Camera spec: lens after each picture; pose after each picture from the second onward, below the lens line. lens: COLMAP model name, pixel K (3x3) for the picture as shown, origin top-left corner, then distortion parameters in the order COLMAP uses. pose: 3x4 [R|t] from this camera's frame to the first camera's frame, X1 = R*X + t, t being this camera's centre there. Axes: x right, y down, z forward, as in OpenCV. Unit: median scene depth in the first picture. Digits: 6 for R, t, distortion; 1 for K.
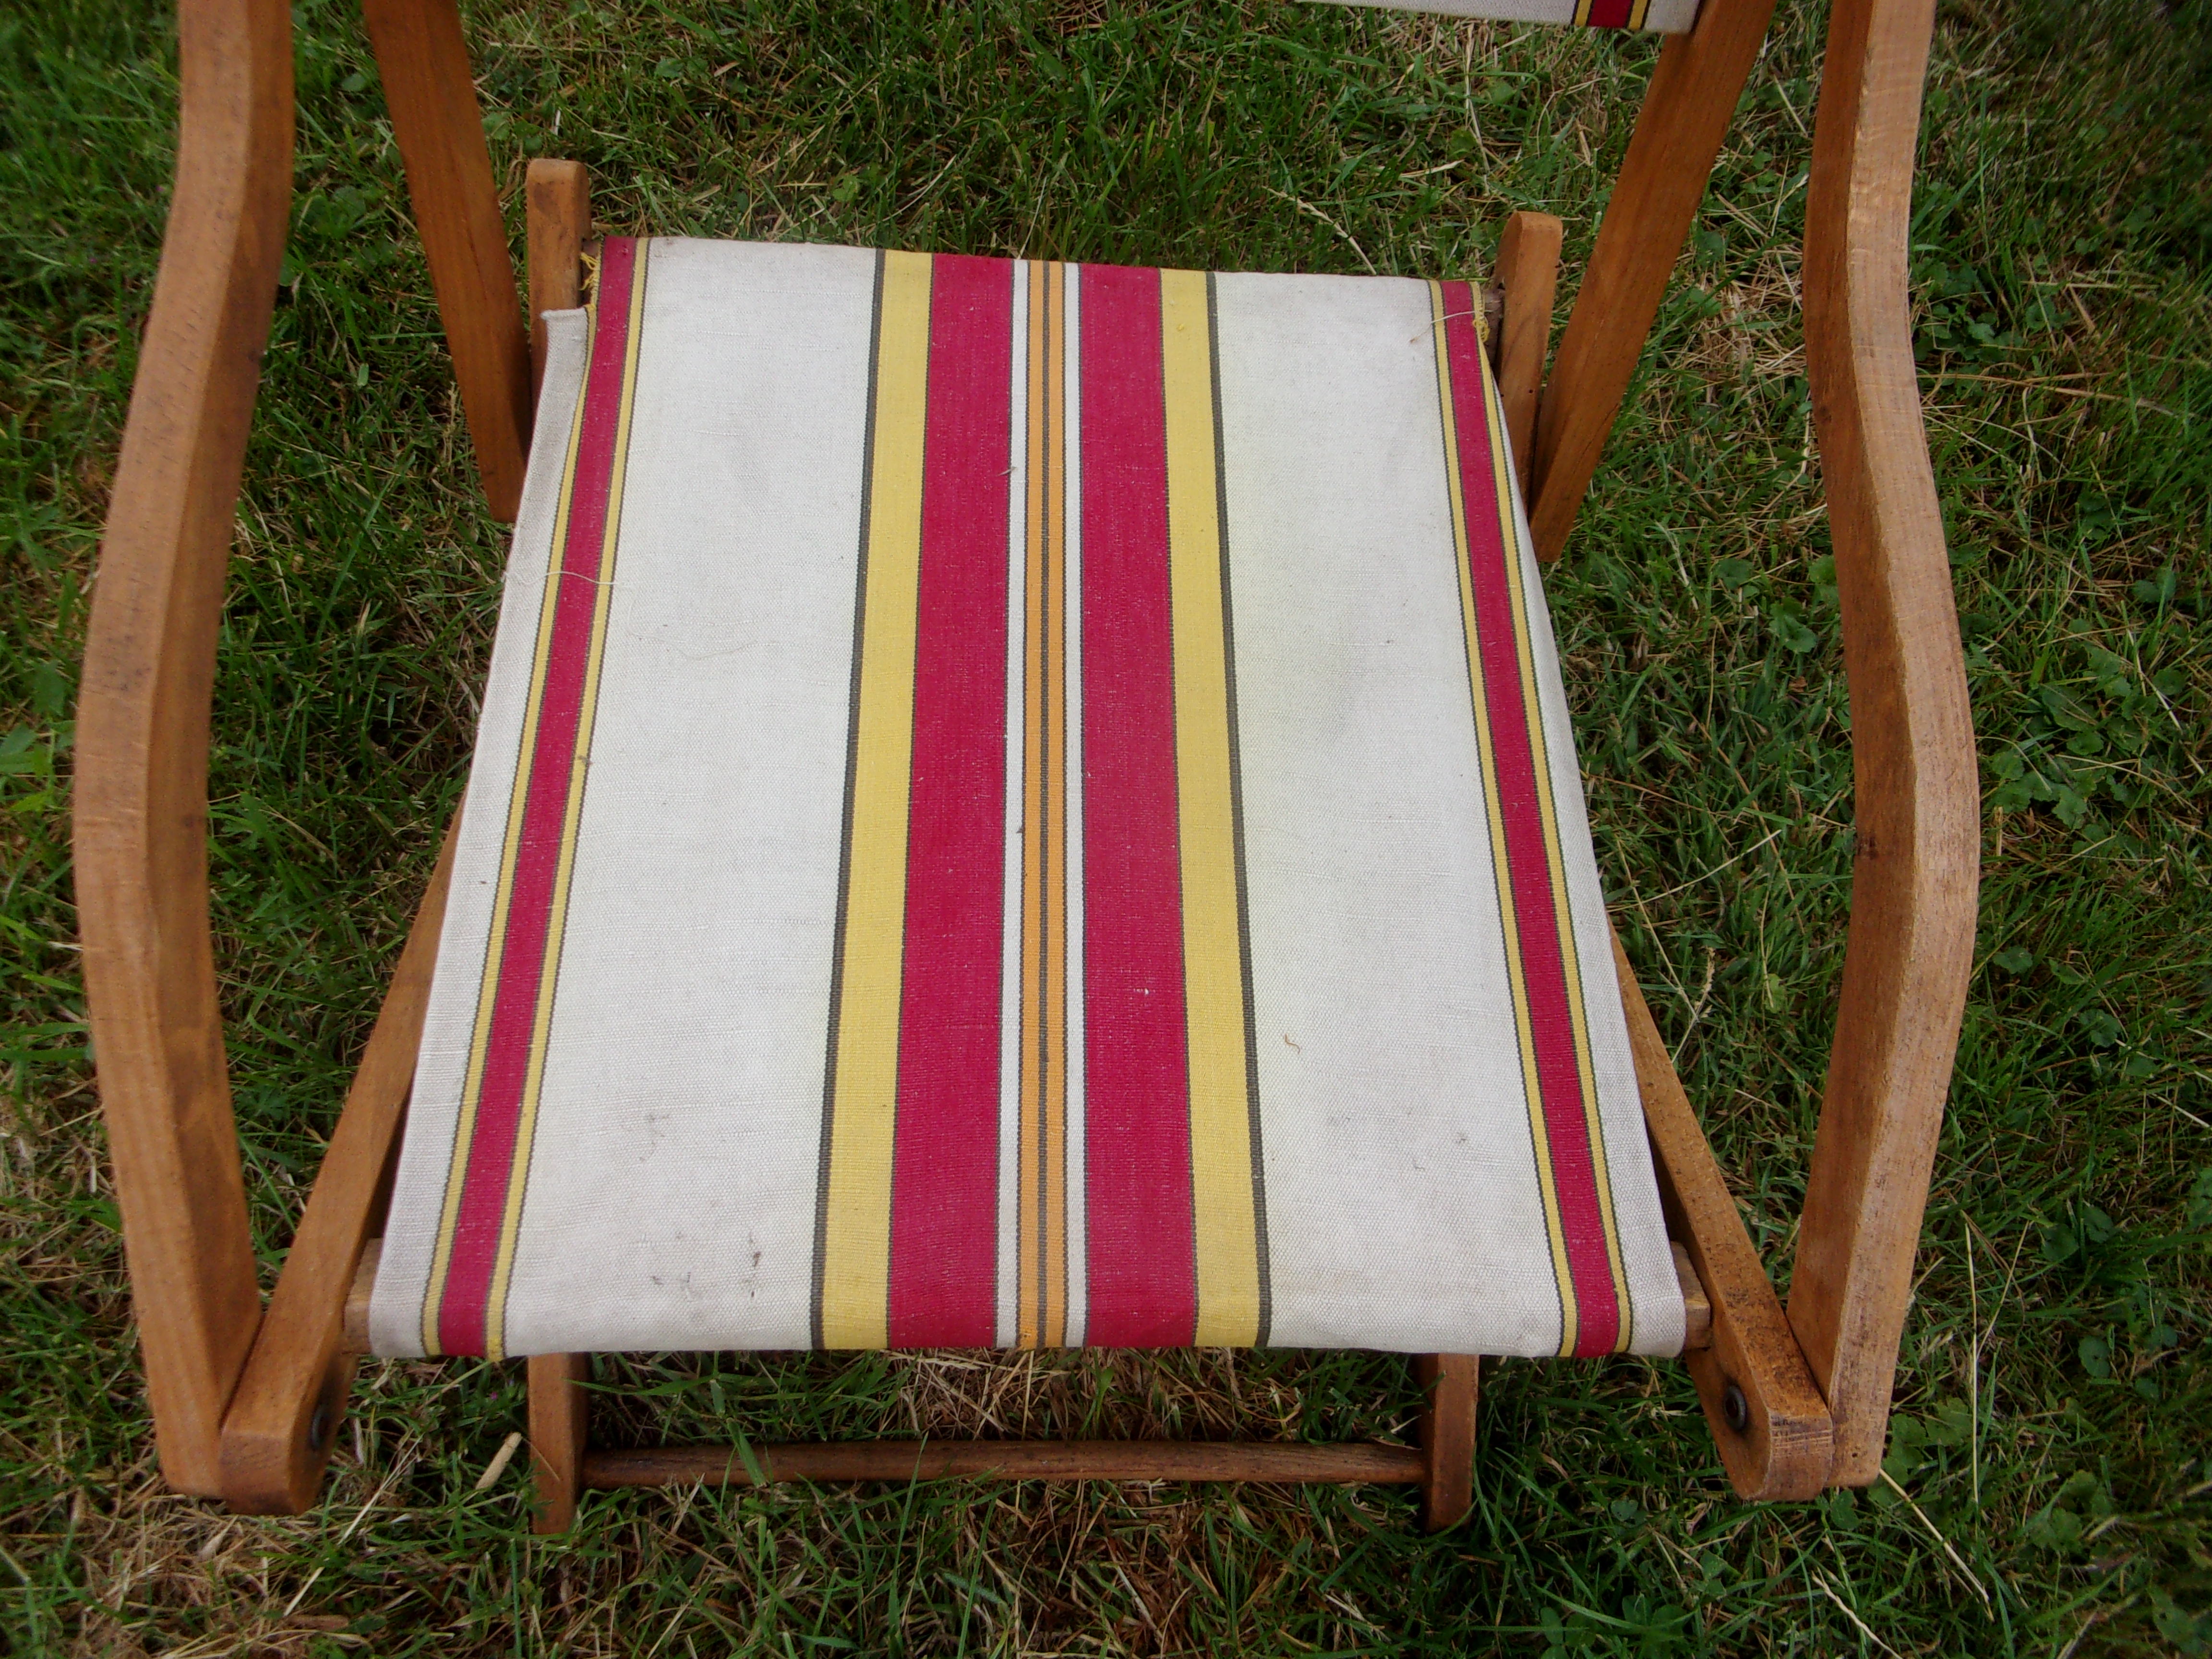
lens RADIAL K [[1829.8, 0, 1095.6], [0, 1829.8, 834.0], [0, 0, 1]] dist [0.038781, -0.073729]
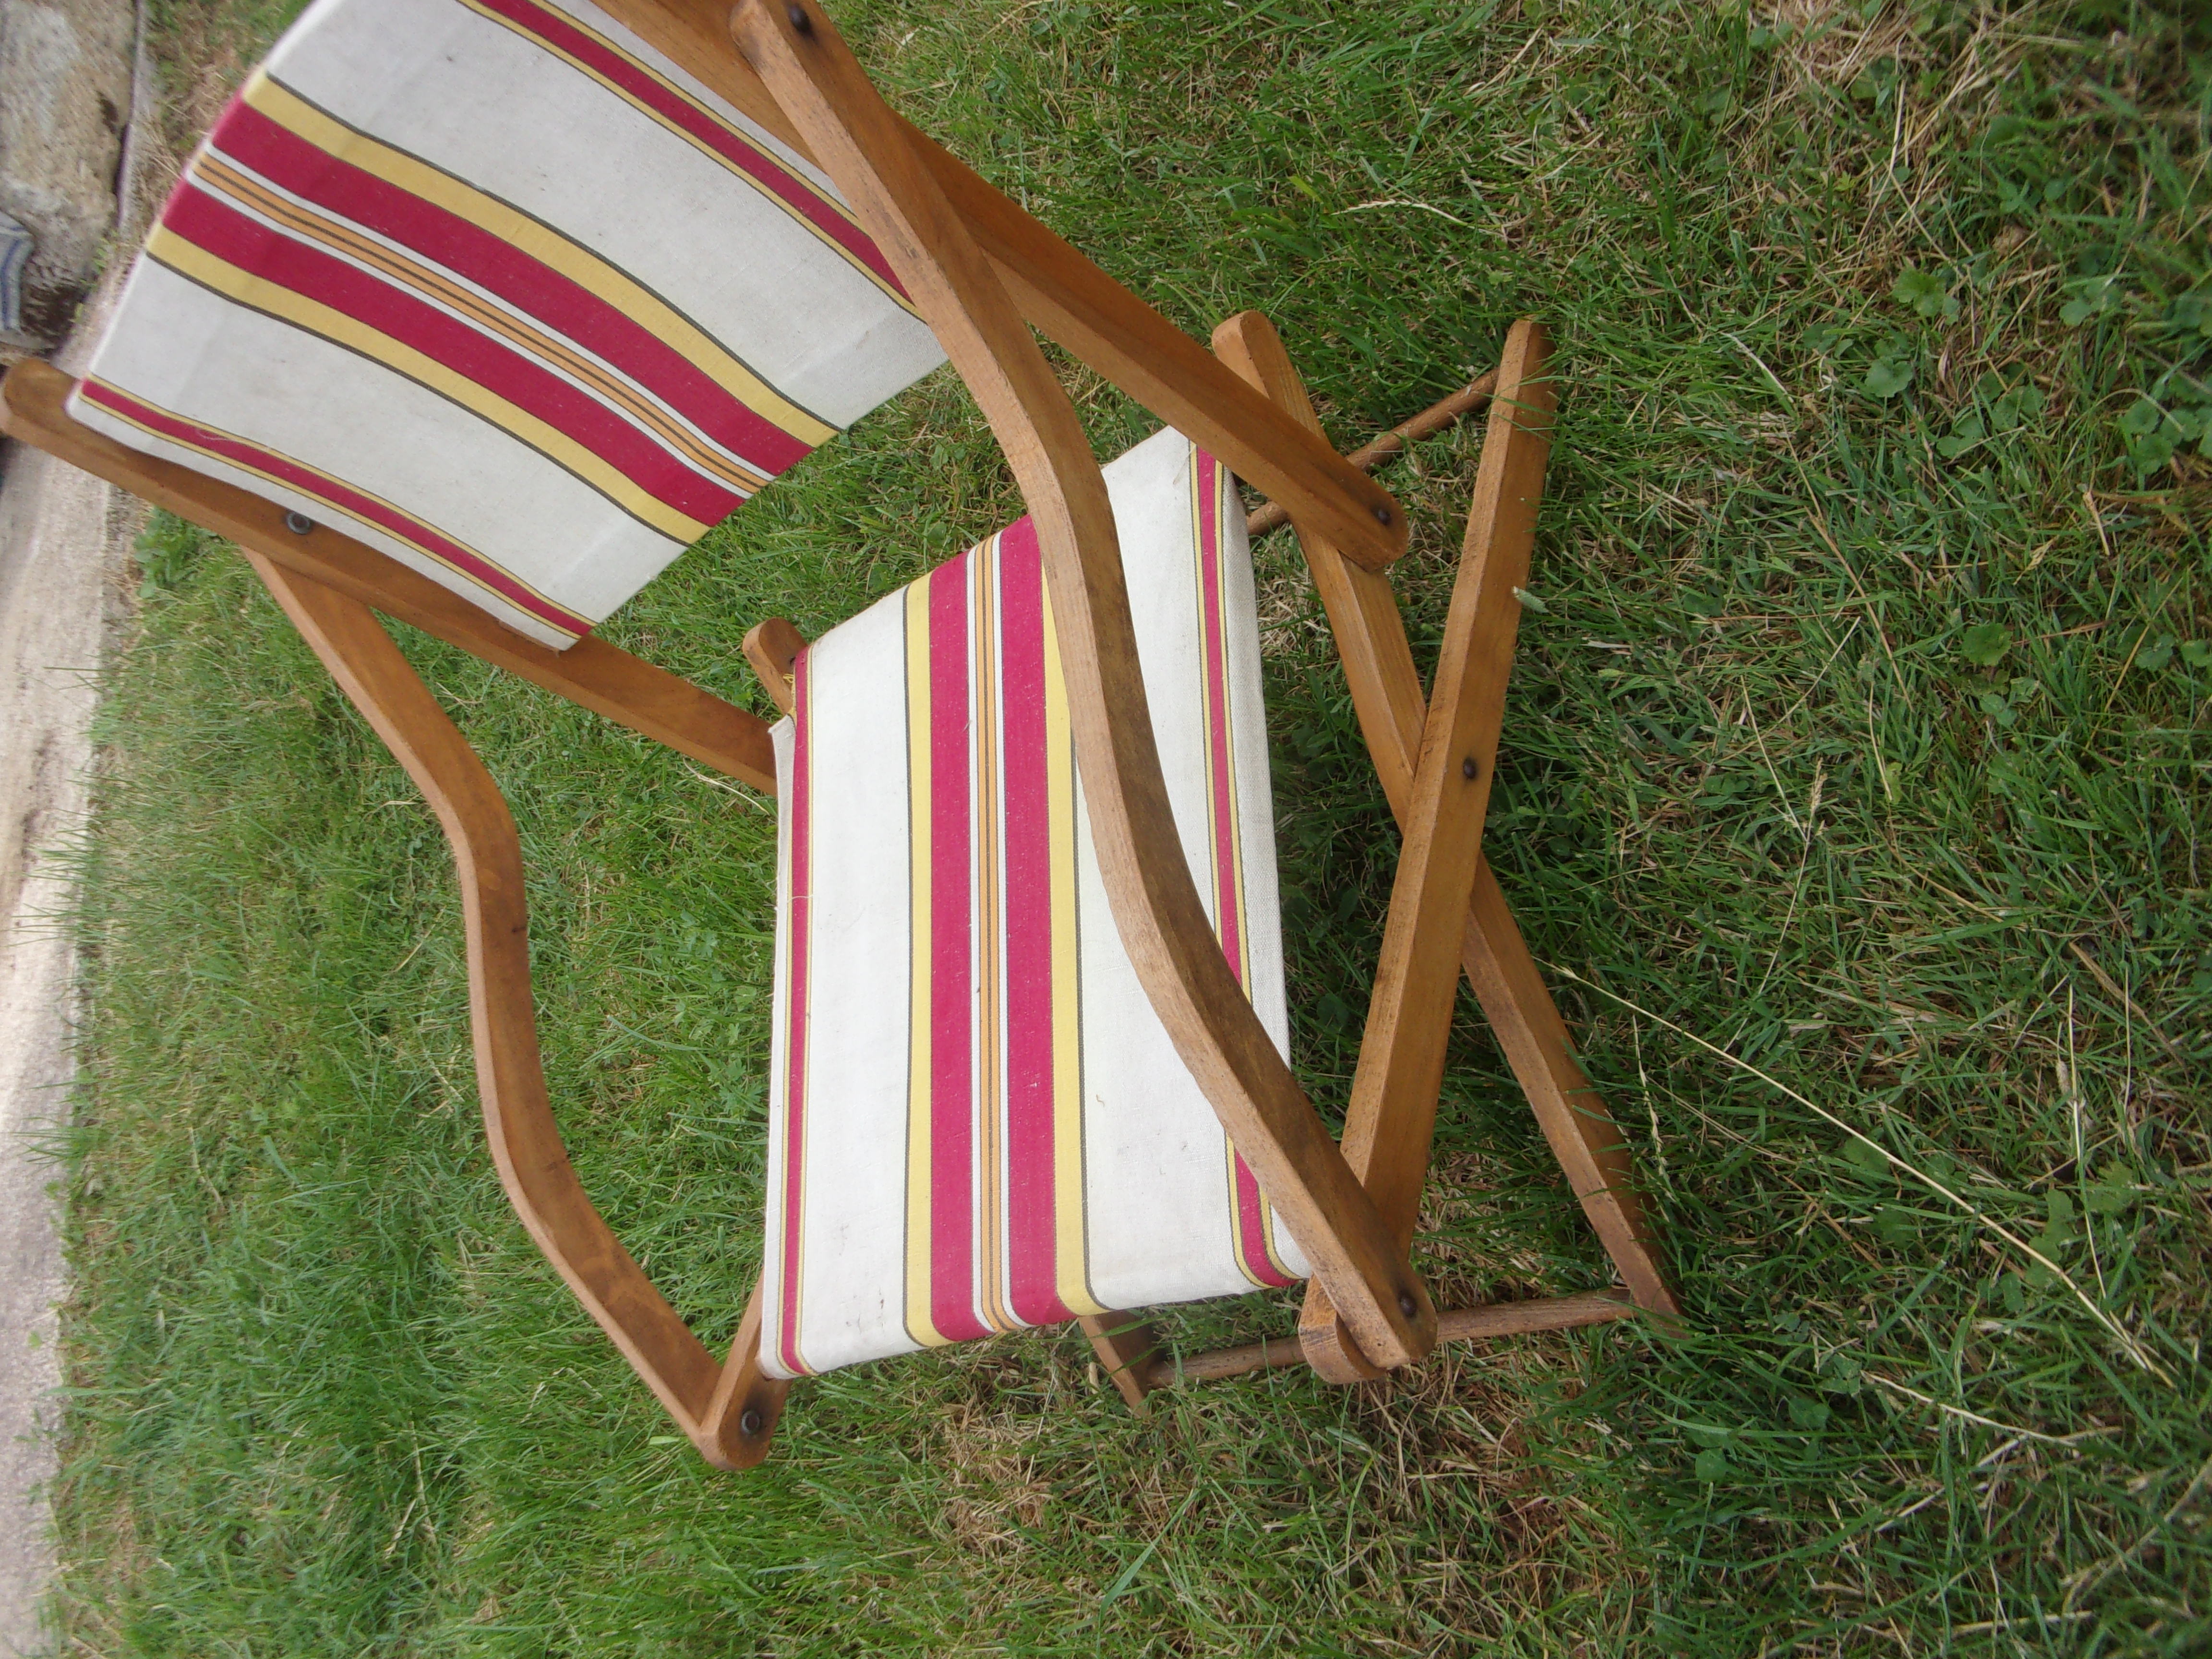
lens RADIAL K [[1829.8, 0, 1095.6], [0, 1829.8, 834.0], [0, 0, 1]] dist [0.038781, -0.073729]
pose [[0.630702, -0.303371, -0.714270, 0.965269], [0.390517, 0.919461, -0.045693, -0.011764], [0.670605, -0.250116, 0.698377, 0.032766]]
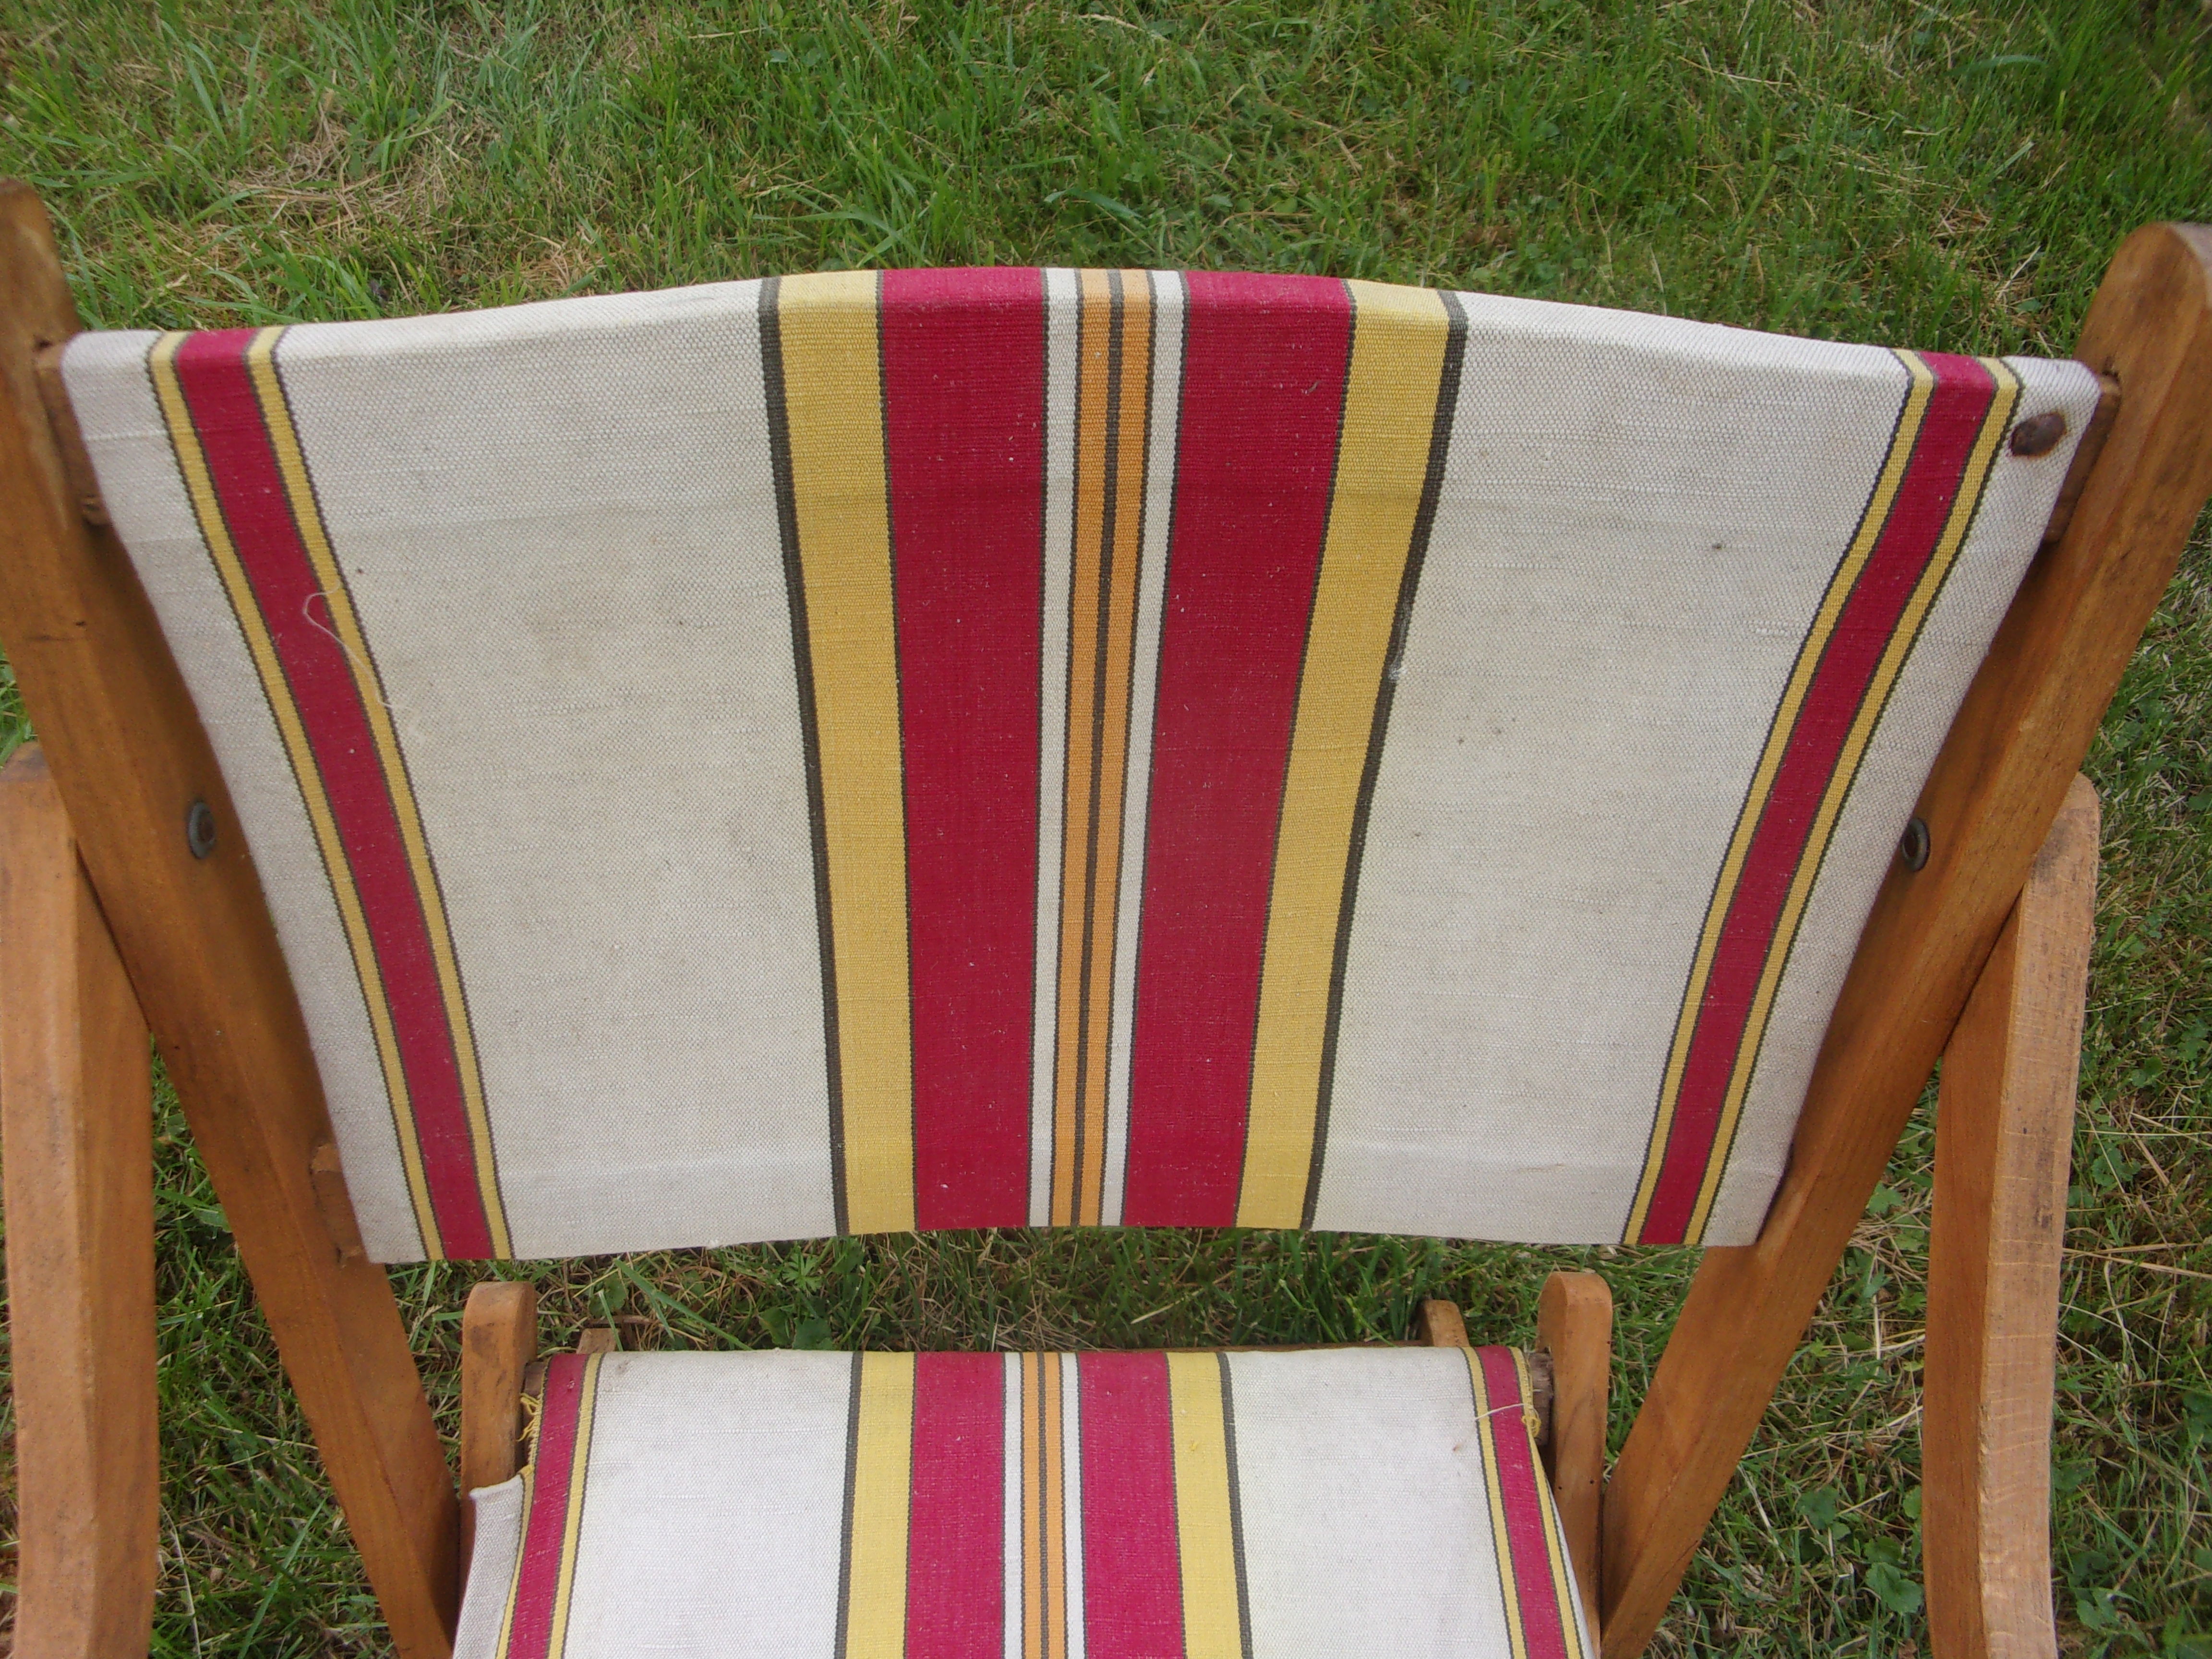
lens RADIAL K [[1829.8, 0, 1095.6], [0, 1829.8, 834.0], [0, 0, 1]] dist [0.038781, -0.073729]
pose [[0.999514, -0.031153, -0.001299, 0.008990], [0.030077, 0.974302, -0.223227, -0.361631], [0.008220, 0.223079, 0.974766, 0.066687]]
